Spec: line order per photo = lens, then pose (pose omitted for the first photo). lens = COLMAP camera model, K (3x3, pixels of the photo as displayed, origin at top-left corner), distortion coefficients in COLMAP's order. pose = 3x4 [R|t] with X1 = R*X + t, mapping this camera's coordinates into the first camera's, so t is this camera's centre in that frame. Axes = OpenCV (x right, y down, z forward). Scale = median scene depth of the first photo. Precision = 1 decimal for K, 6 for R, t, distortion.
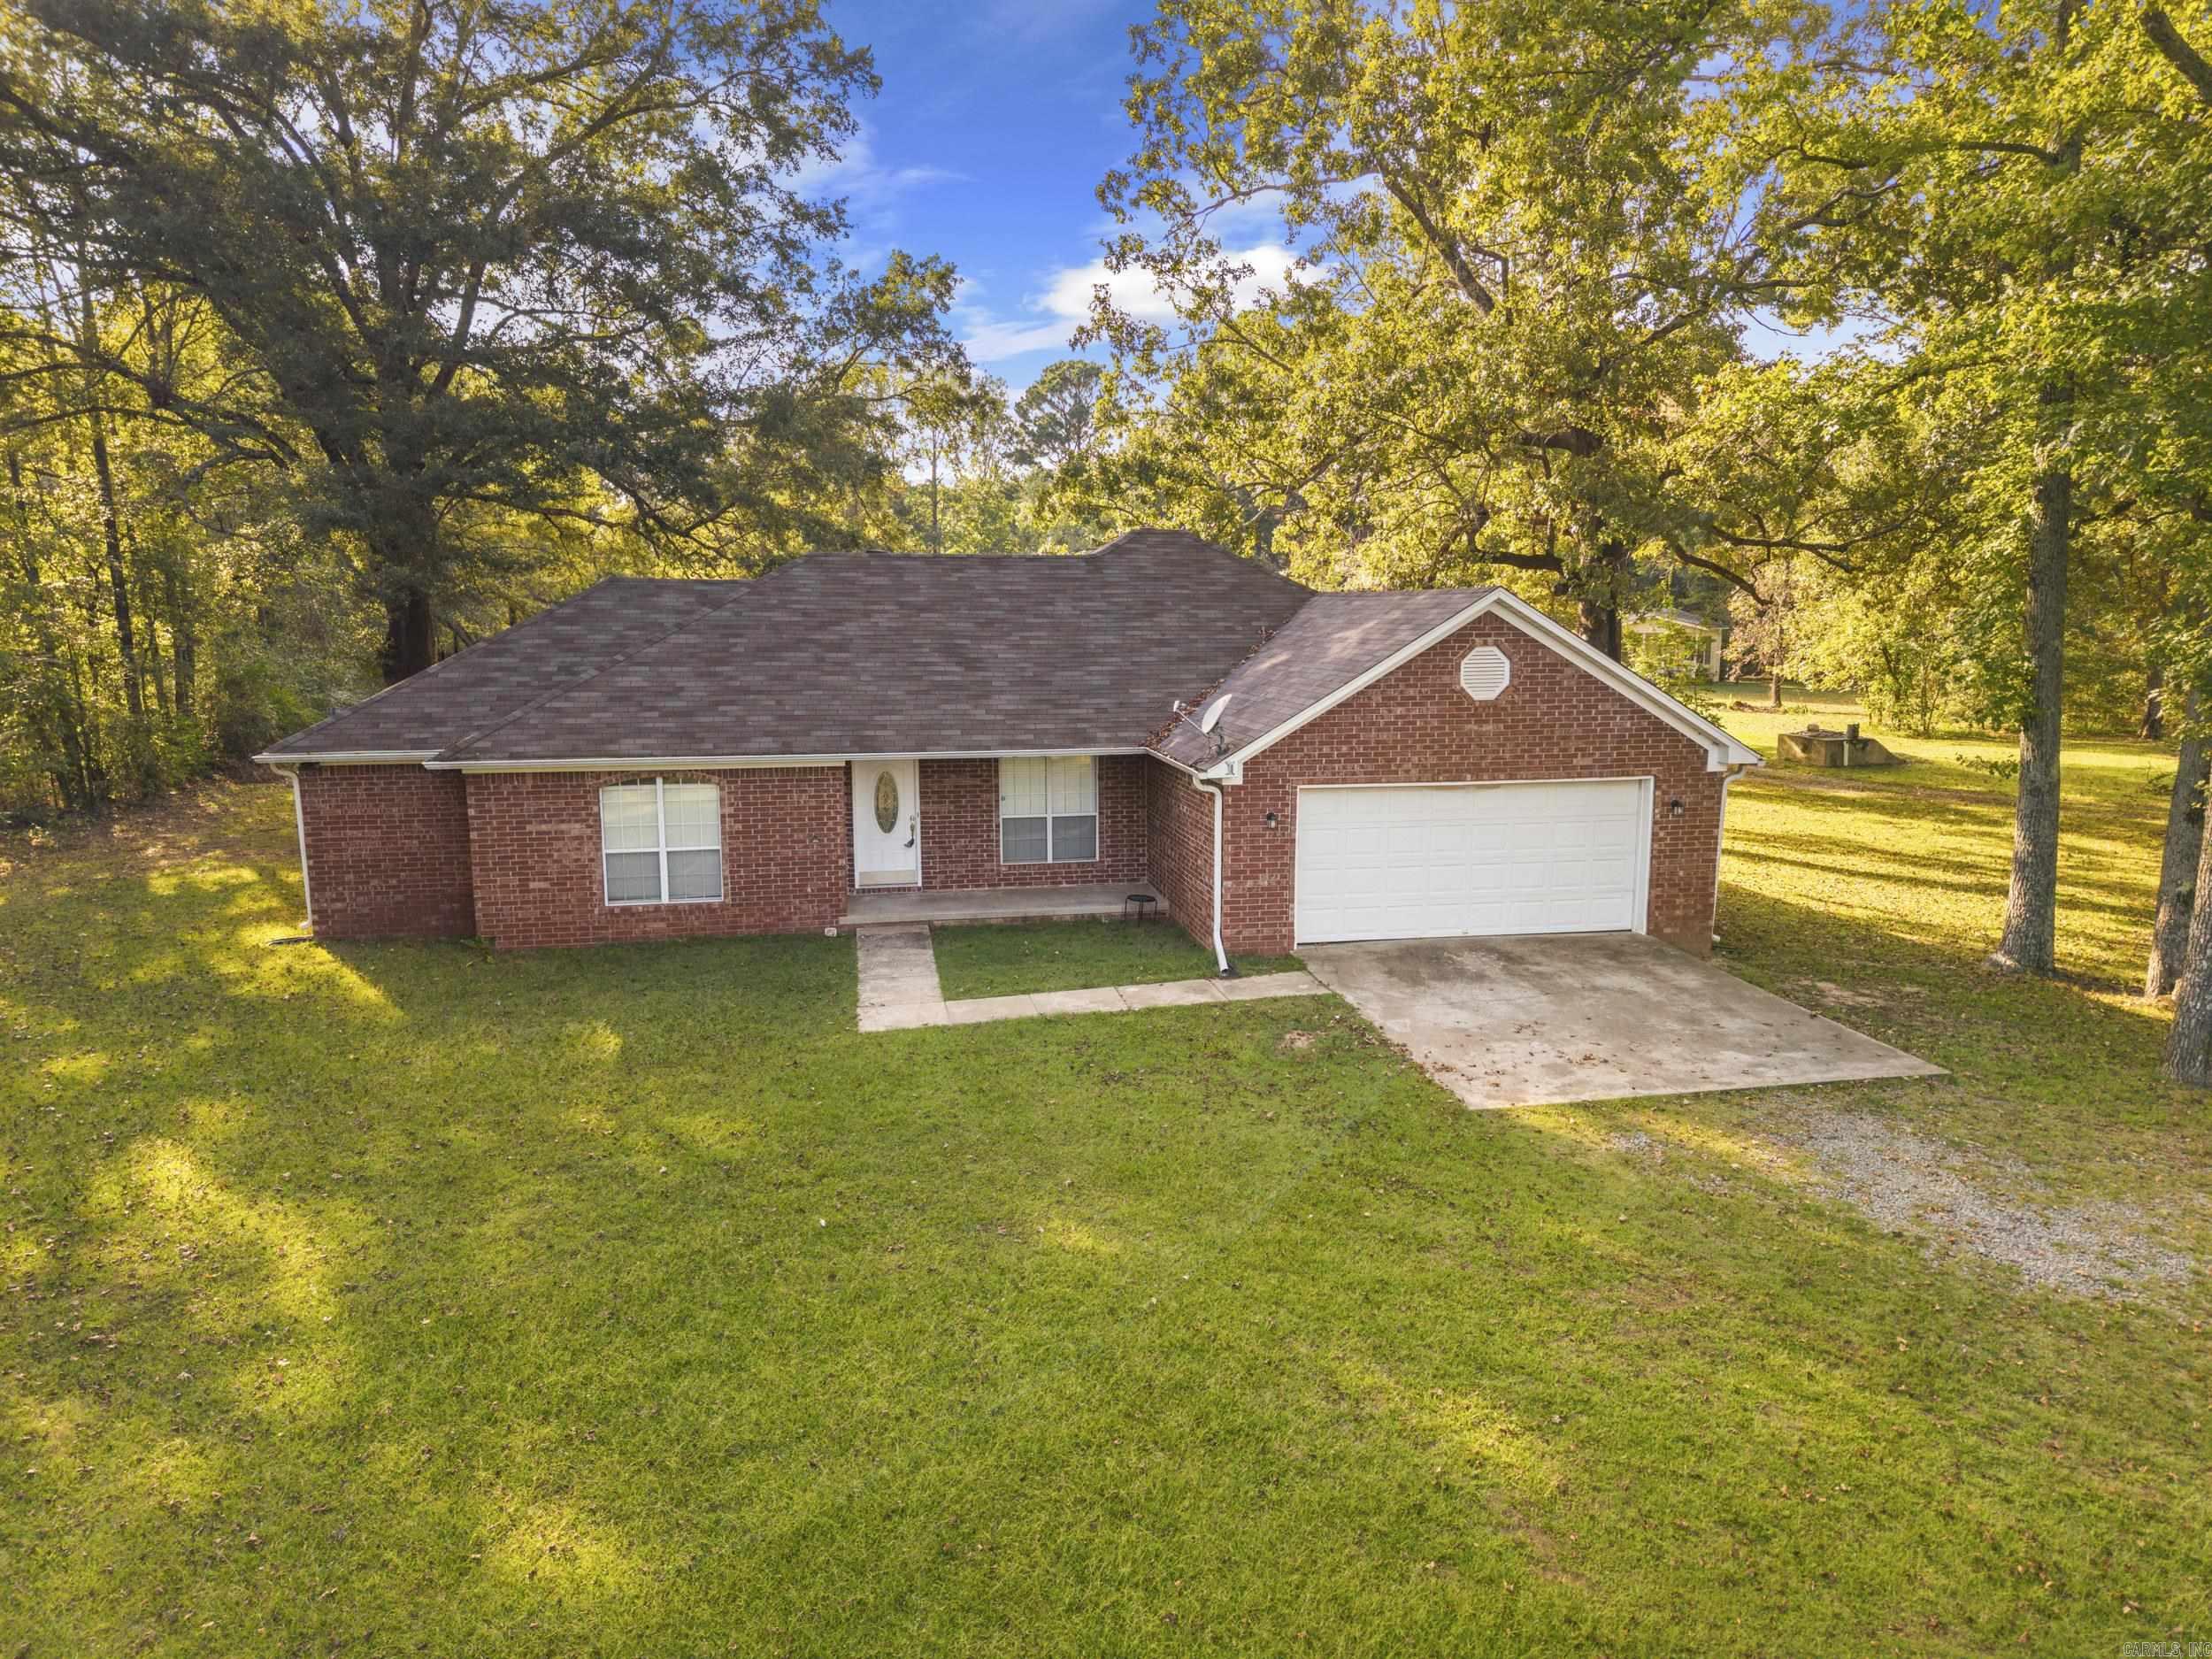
lens RADIAL K [[1505.8, 0, 1061.9], [0, 1505.8, 831.0], [0, 0, 1]] dist [-0.005420, 0.000778]
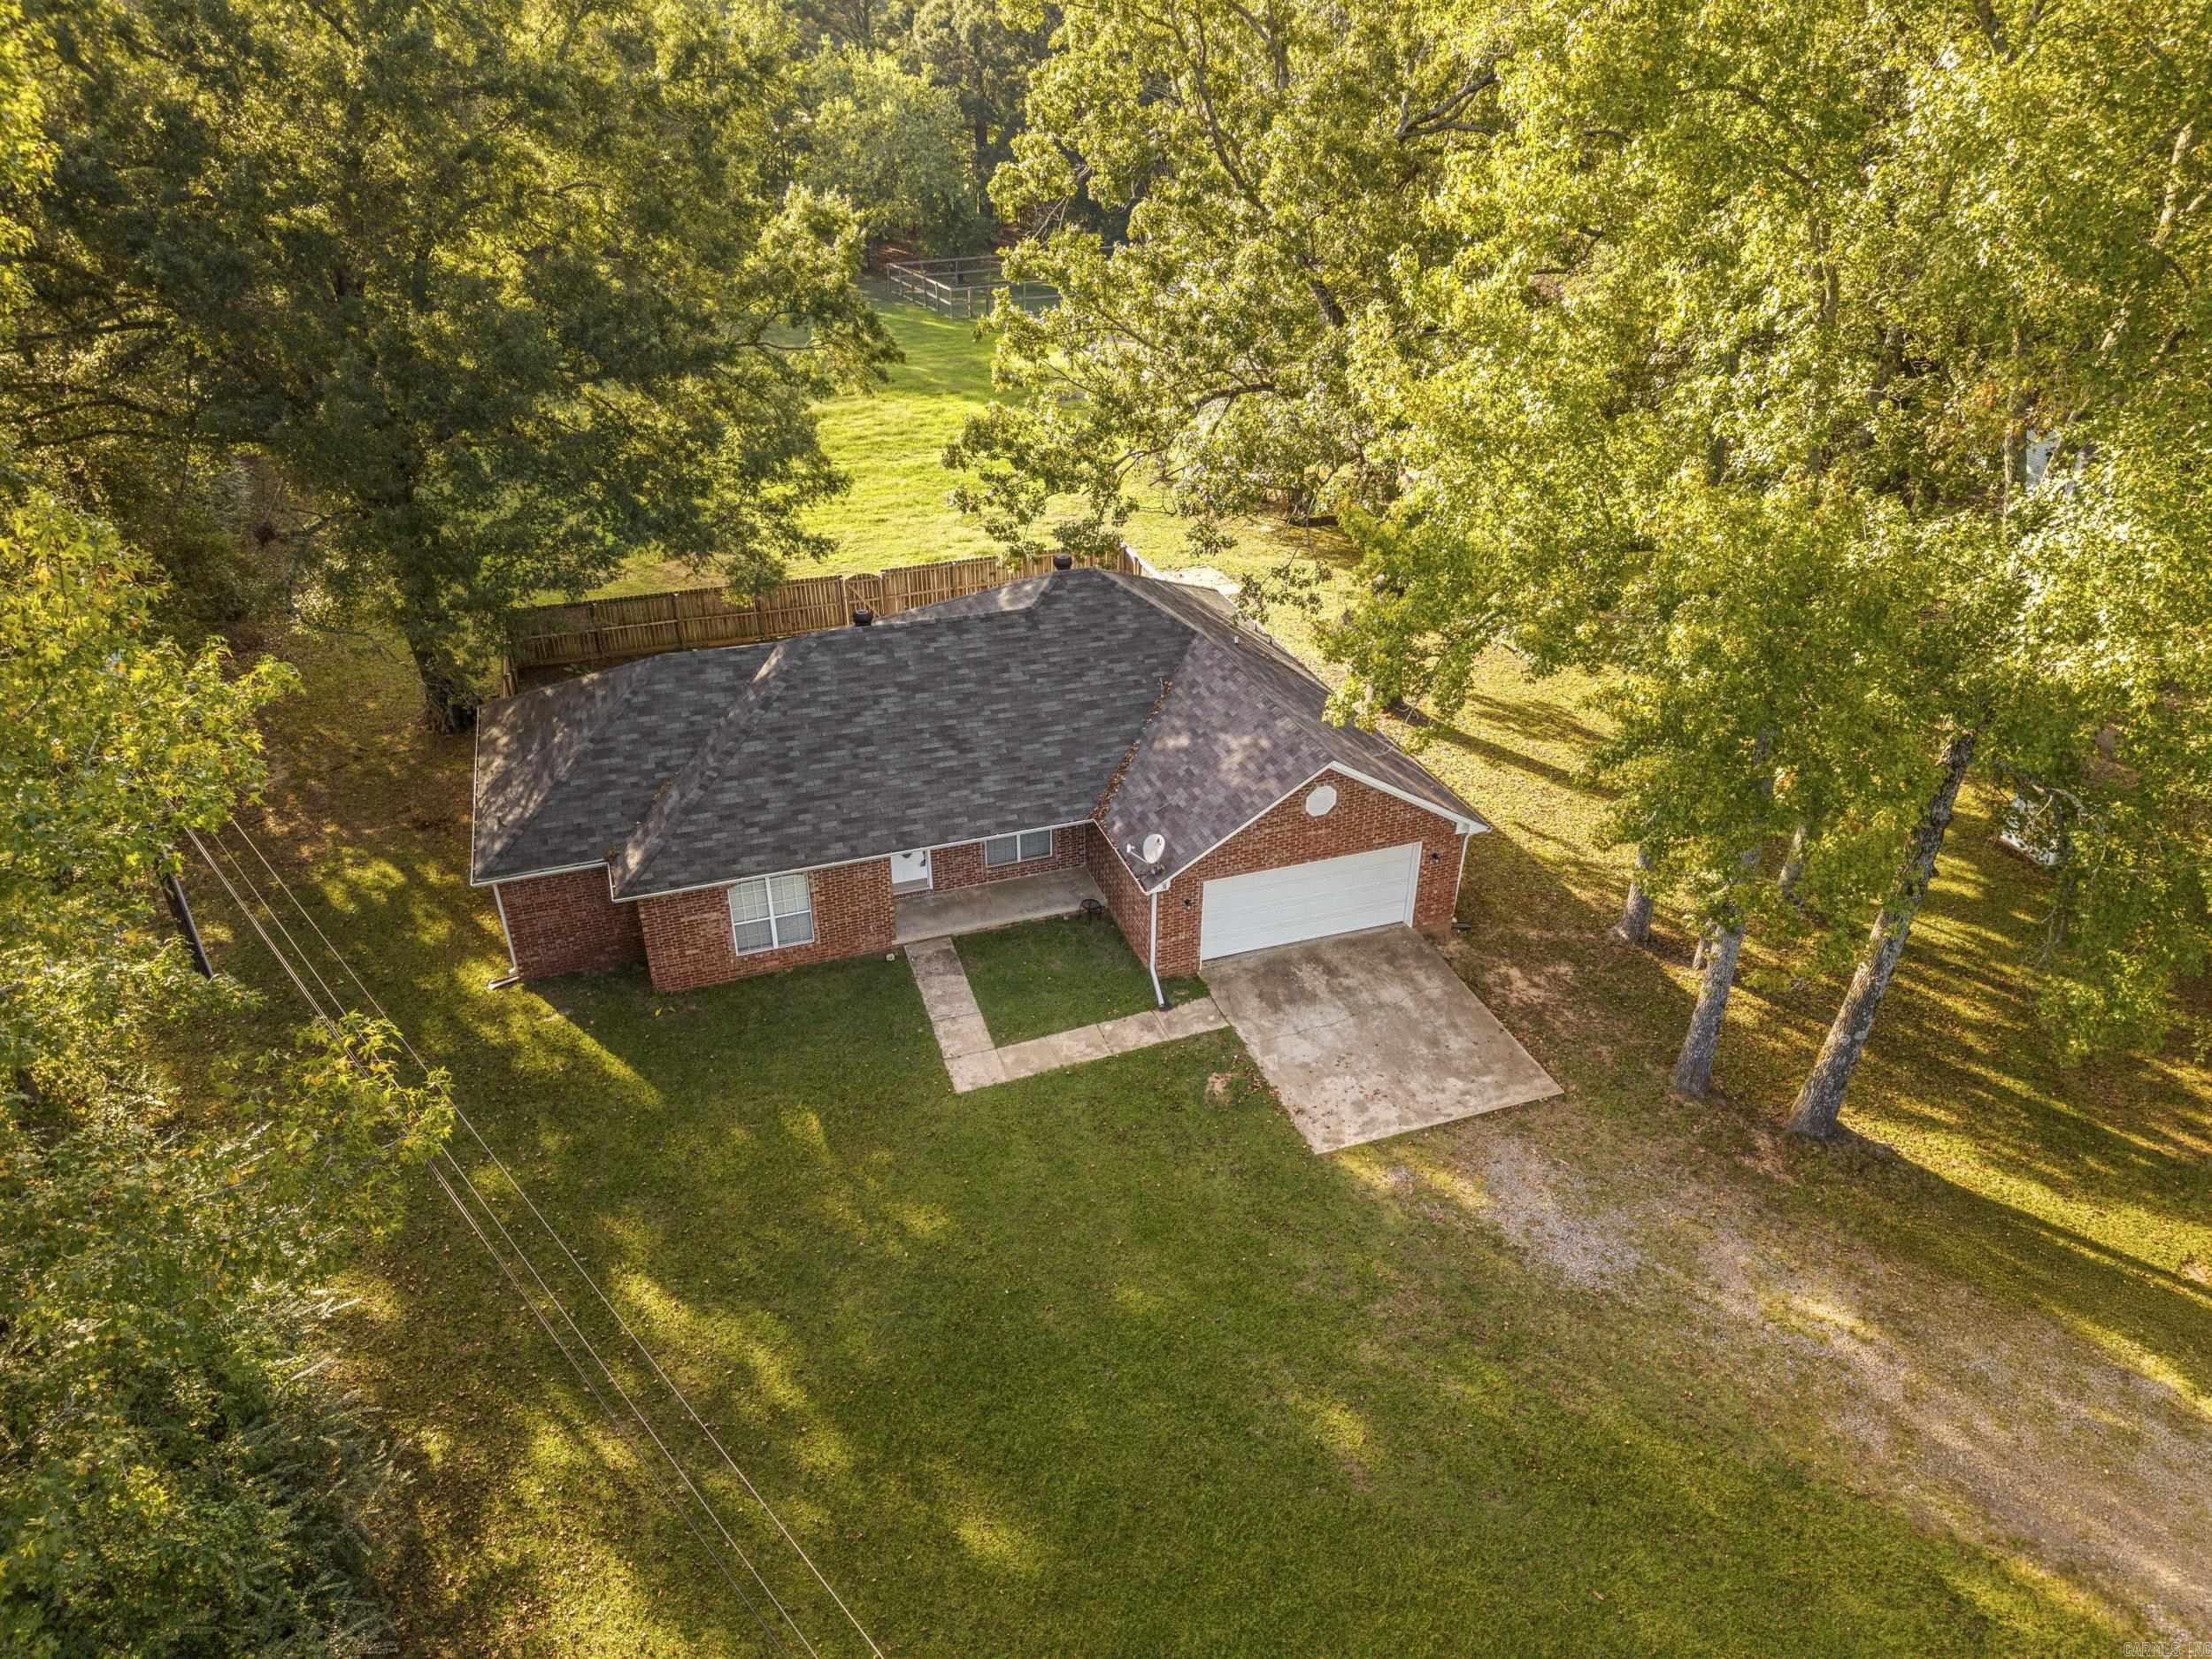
lens RADIAL K [[1505.8, 0, 1061.9], [0, 1505.8, 831.0], [0, 0, 1]] dist [-0.005420, 0.000778]
pose [[0.988772, -0.082394, 0.124664, -0.185676], [0.032730, 0.933408, 0.357321, -0.665605], [-0.145803, -0.349229, 0.925624, -0.421712]]
